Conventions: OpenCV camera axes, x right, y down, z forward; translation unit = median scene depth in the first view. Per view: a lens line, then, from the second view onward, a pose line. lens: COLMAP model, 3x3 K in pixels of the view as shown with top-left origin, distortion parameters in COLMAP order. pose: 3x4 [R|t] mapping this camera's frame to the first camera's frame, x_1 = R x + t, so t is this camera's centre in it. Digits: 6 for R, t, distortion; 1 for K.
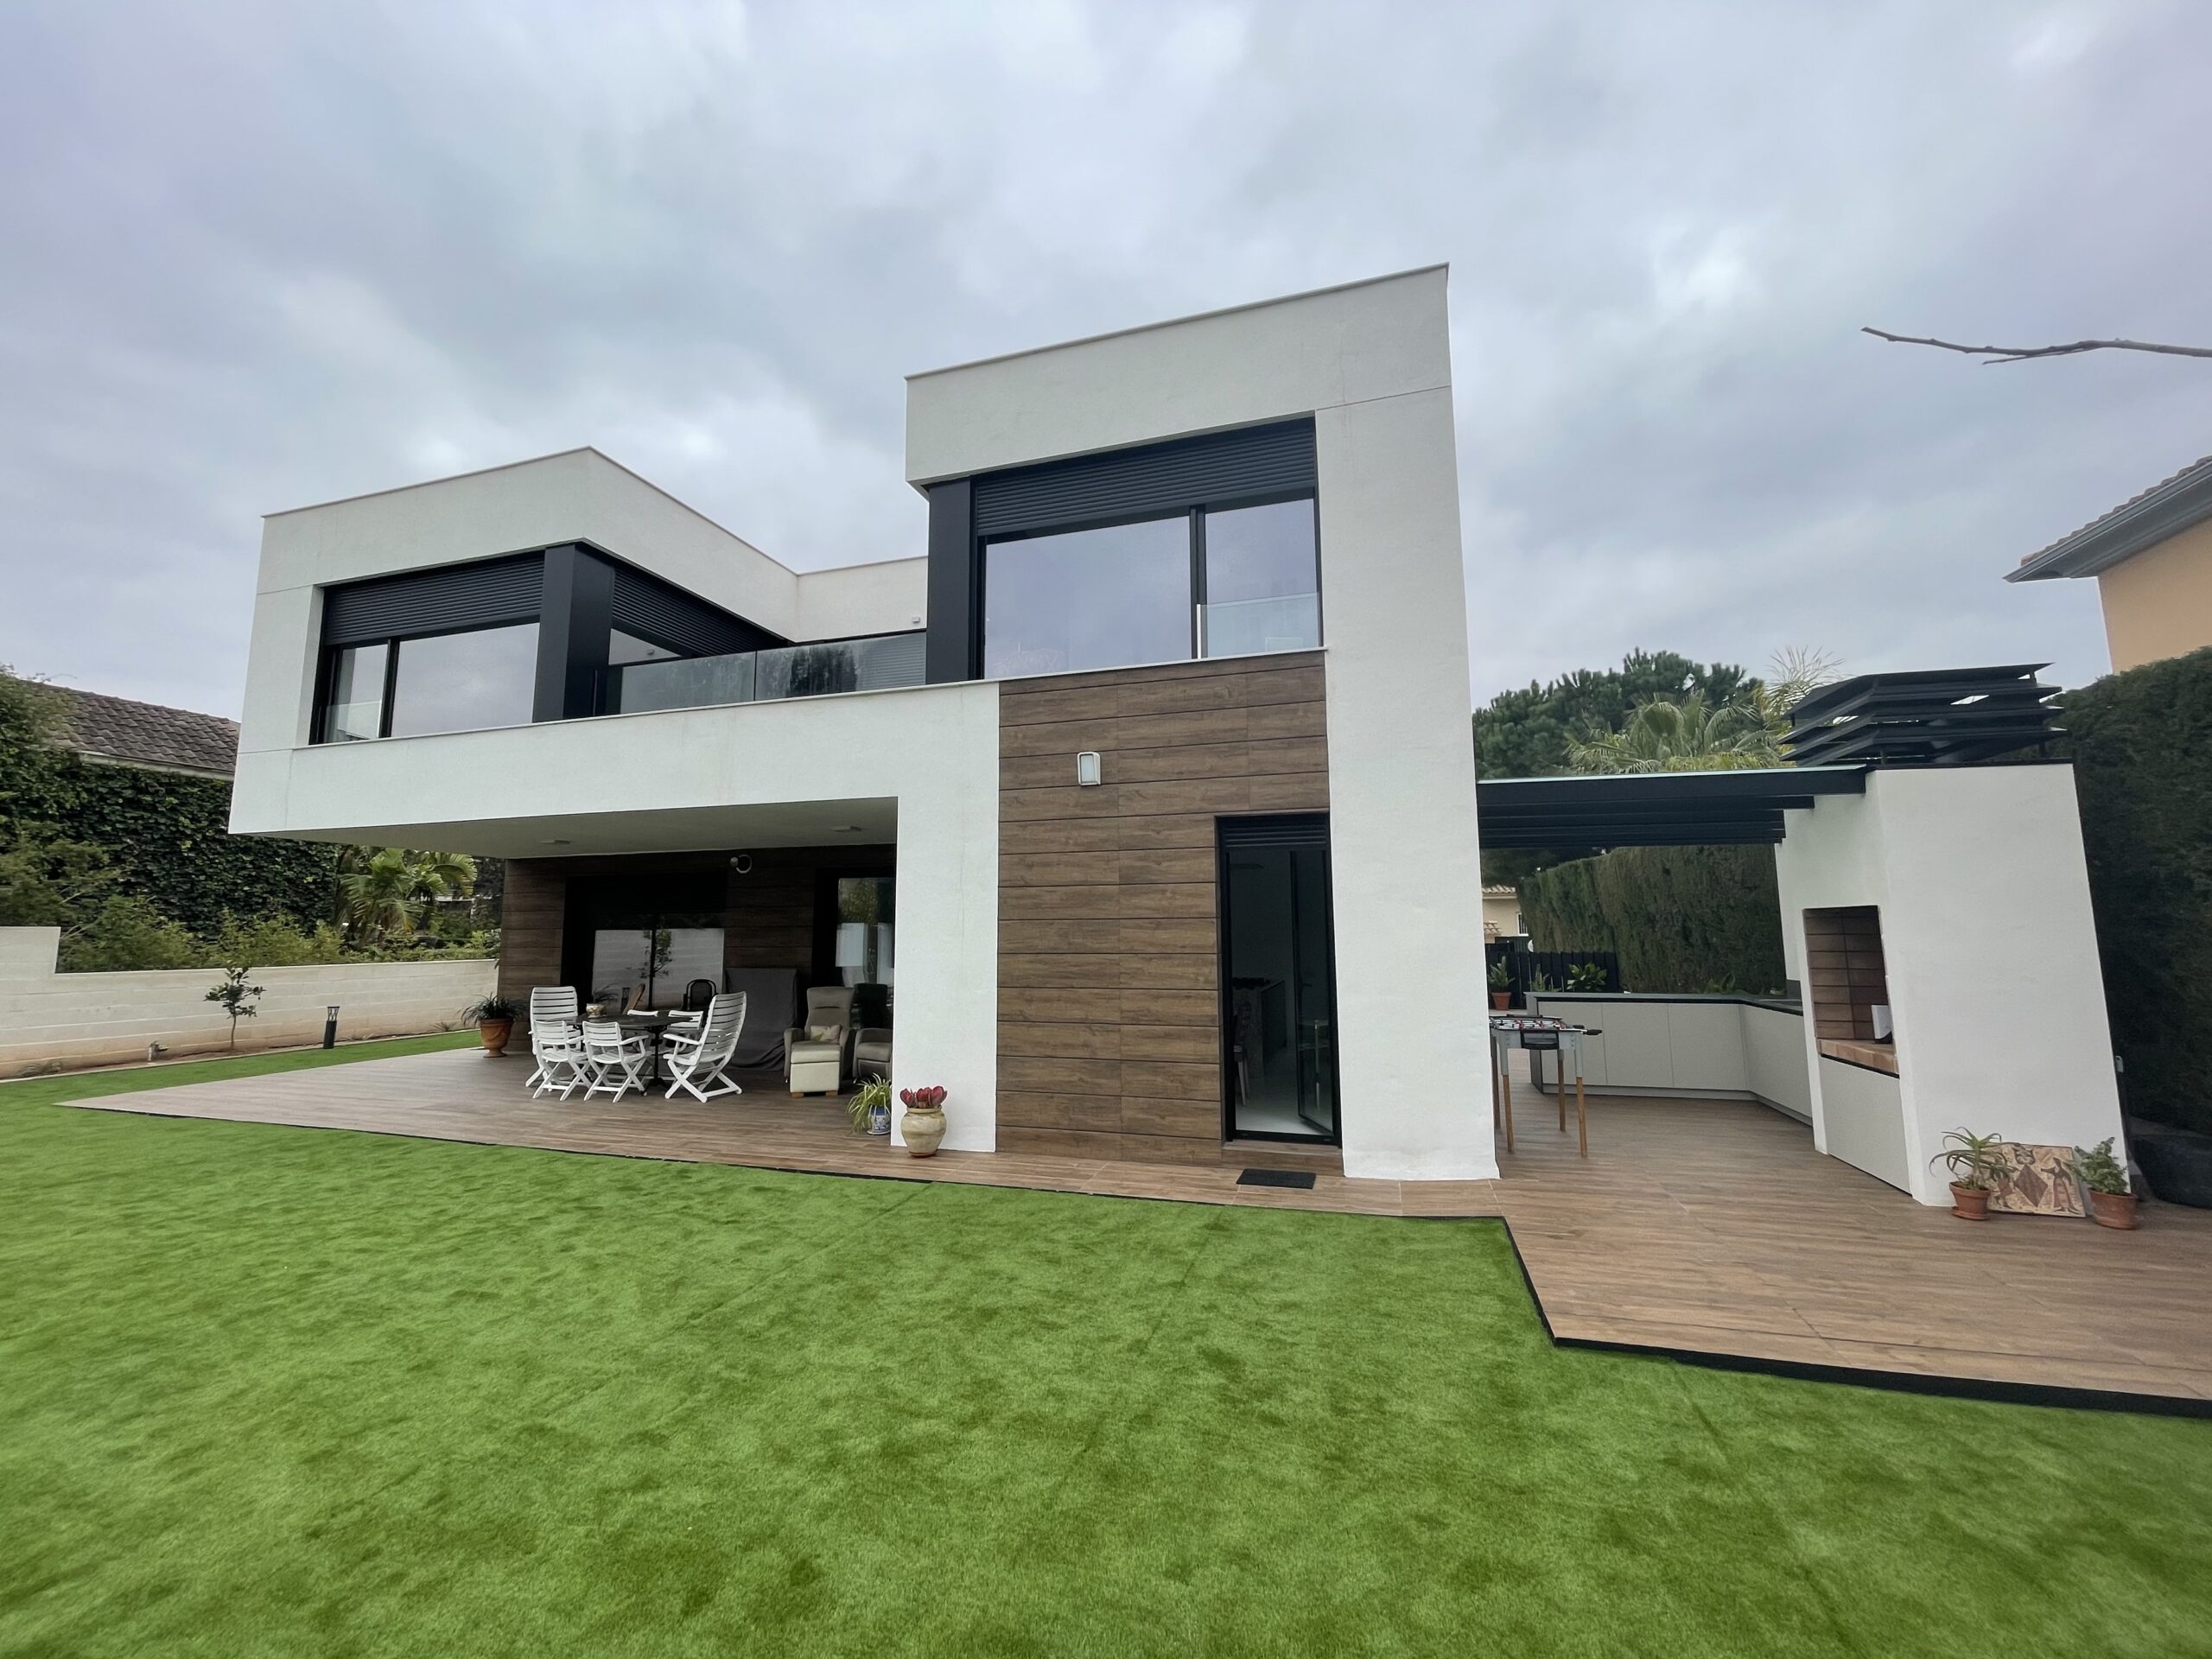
lens RADIAL K [[889.7, 0, 1102.1], [0, 889.7, 822.9], [0, 0, 1]] dist [-0.006004, -0.000178]
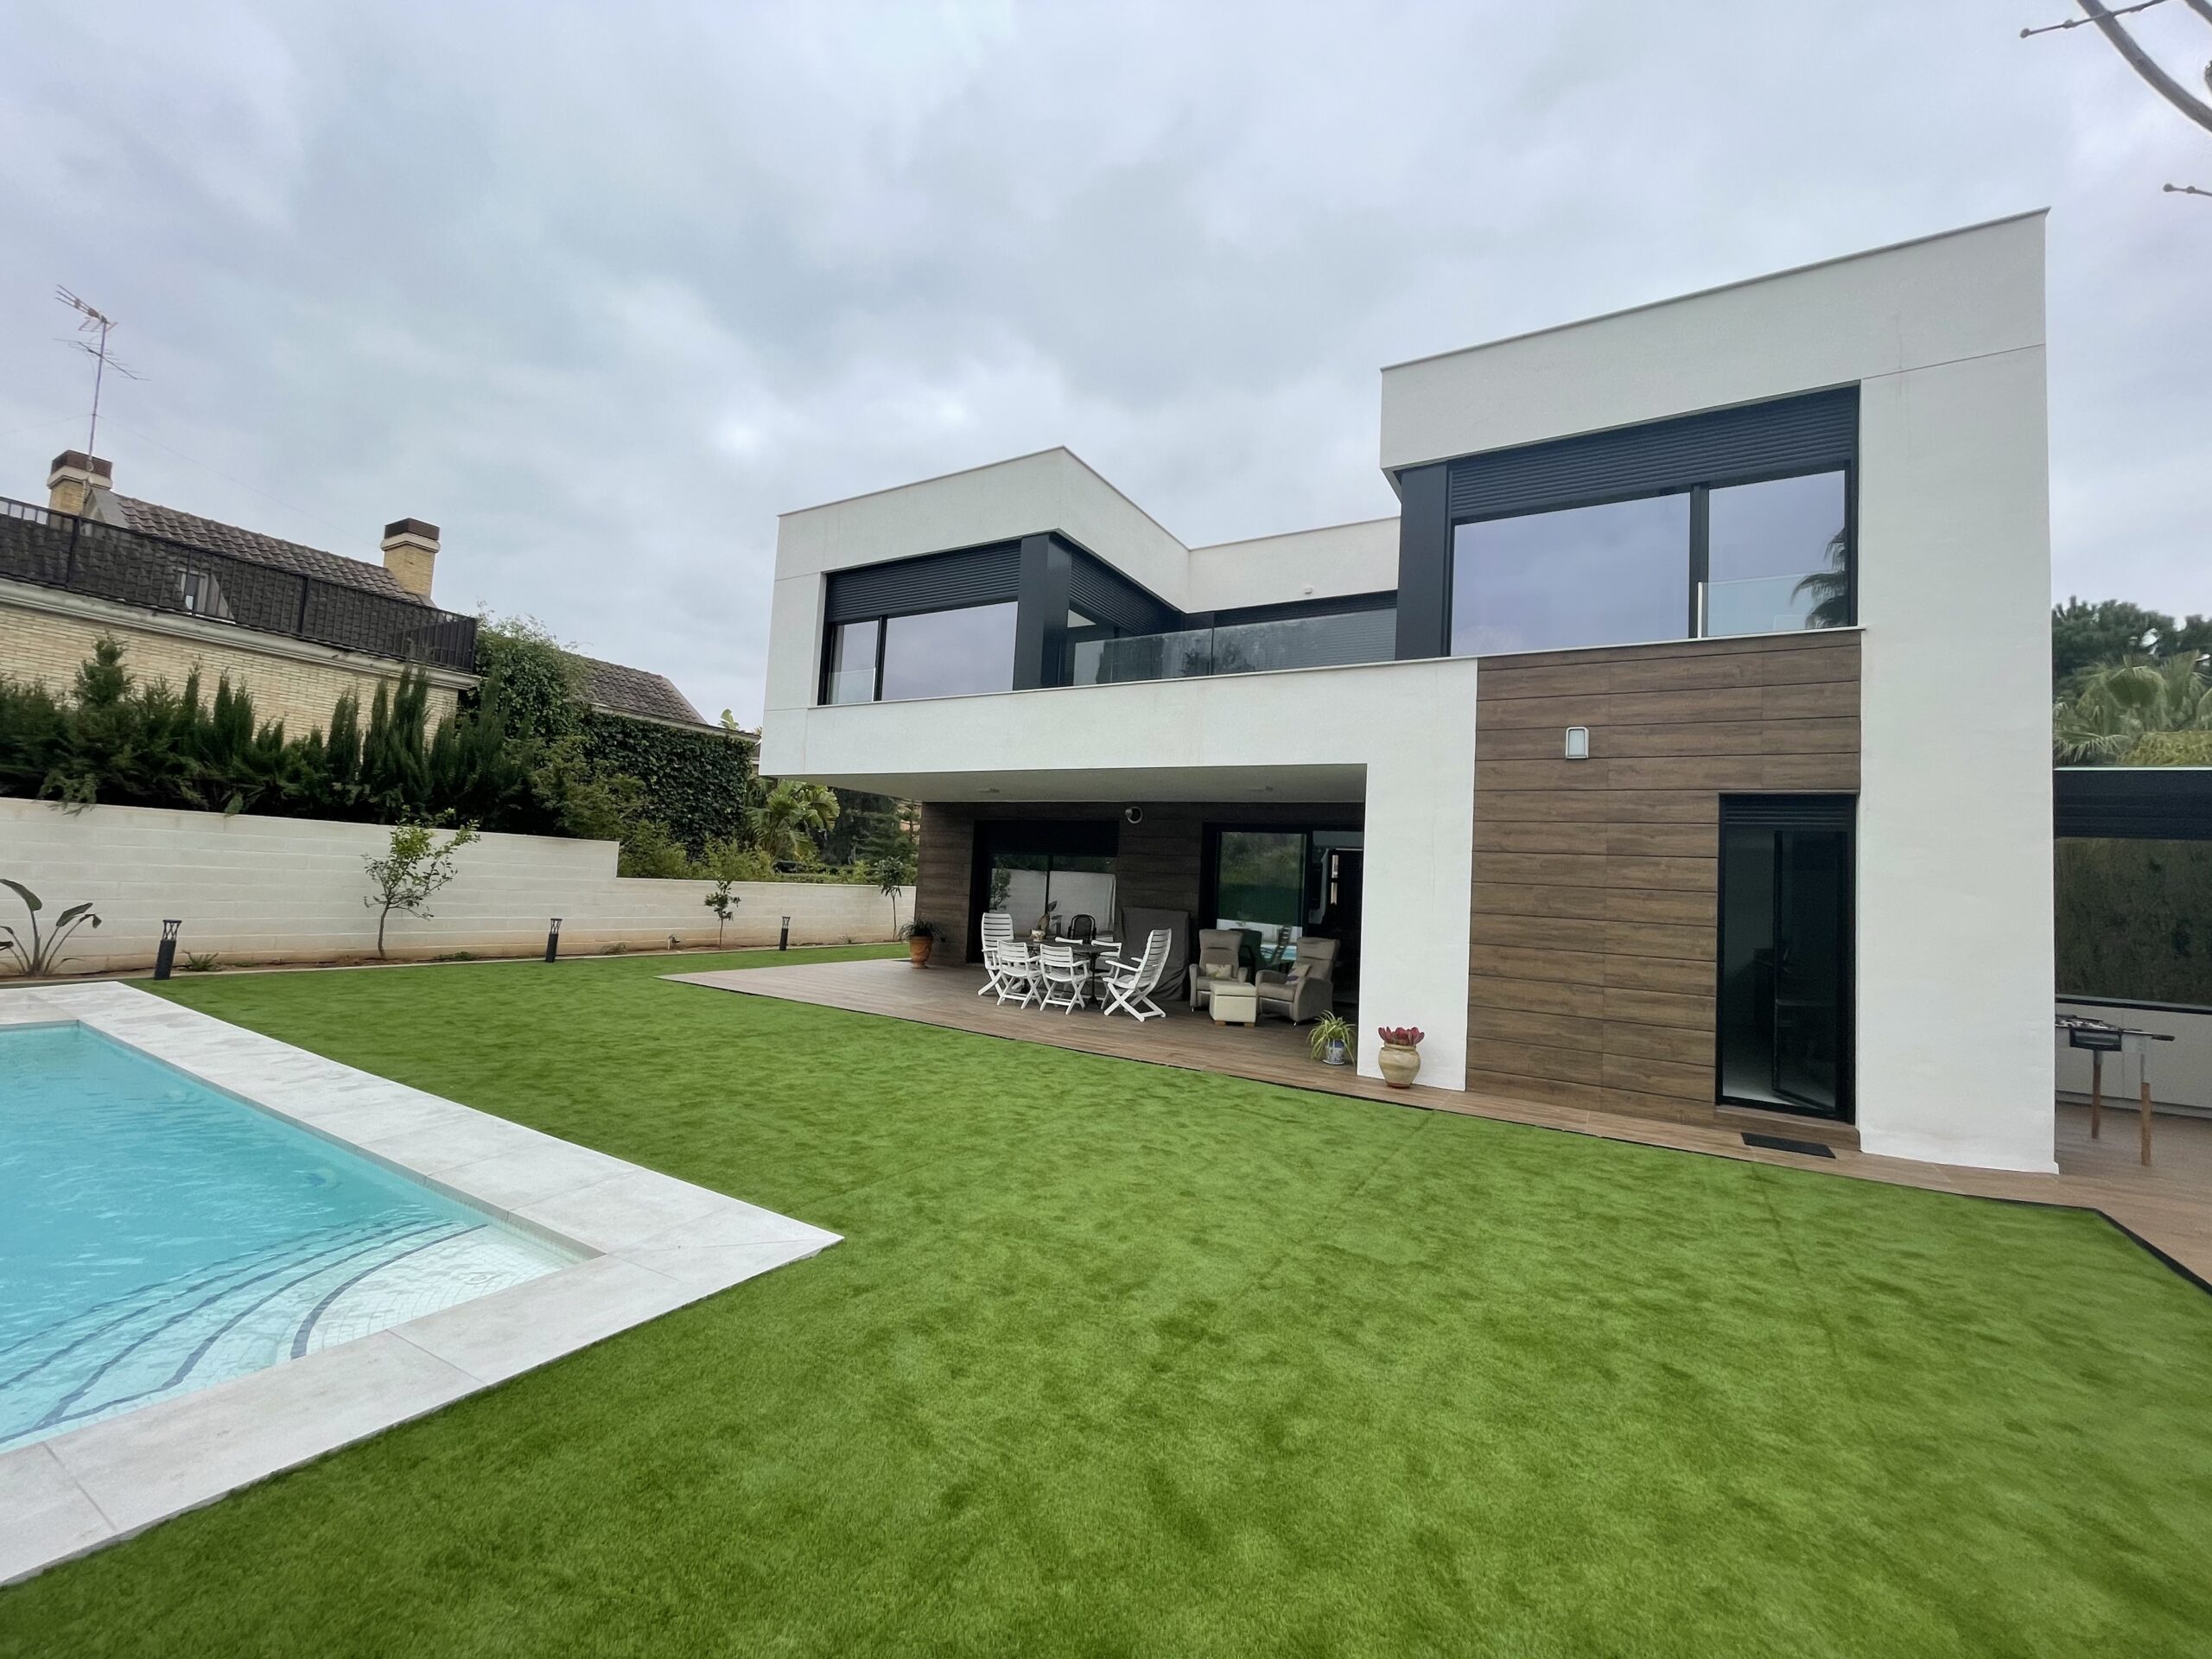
lens RADIAL K [[891.2, 0, 1094.2], [0, 891.2, 823.2], [0, 0, 1]] dist [-0.006813, 0.001466]
pose [[0.969906, 0.043817, -0.239505, -0.308182], [-0.031187, 0.997928, 0.056271, -0.007998], [0.241475, -0.047108, 0.969263, -0.158695]]
